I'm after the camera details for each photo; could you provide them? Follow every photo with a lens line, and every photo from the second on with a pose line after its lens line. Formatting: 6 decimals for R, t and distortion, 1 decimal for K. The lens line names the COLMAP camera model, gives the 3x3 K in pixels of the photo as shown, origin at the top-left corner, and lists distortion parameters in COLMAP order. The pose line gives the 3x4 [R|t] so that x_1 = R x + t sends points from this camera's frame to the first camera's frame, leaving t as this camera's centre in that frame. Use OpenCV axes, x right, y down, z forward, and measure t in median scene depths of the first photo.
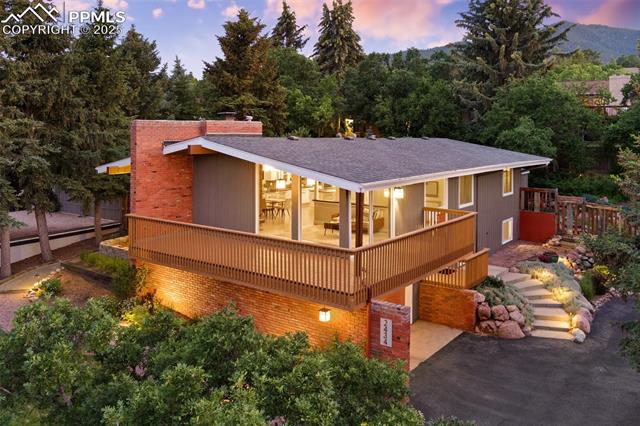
lens RADIAL K [[543.1, 0, 320.1], [0, 543.1, 119.9], [0, 0, 1]] dist [-0.053728, -0.004370]
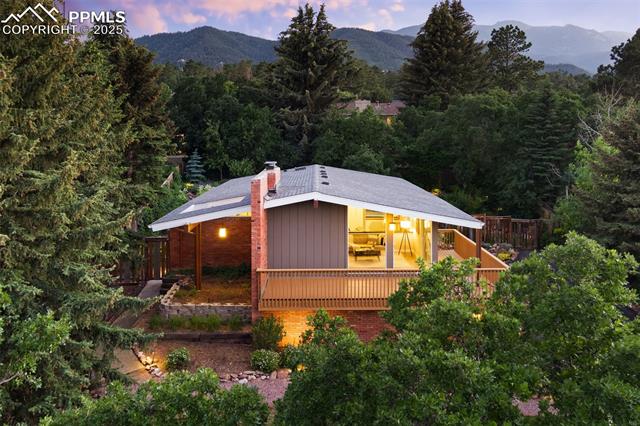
lens RADIAL K [[525.3, 0, 320.0], [0, 525.3, 213.0], [0, 0, 1]] dist [-0.051049, -0.005121]
pose [[0.780804, -0.091520, 0.618036, -0.834834], [-0.012790, 0.986664, 0.162266, -0.079694], [-0.624645, -0.134602, 0.769221, 0.217095]]
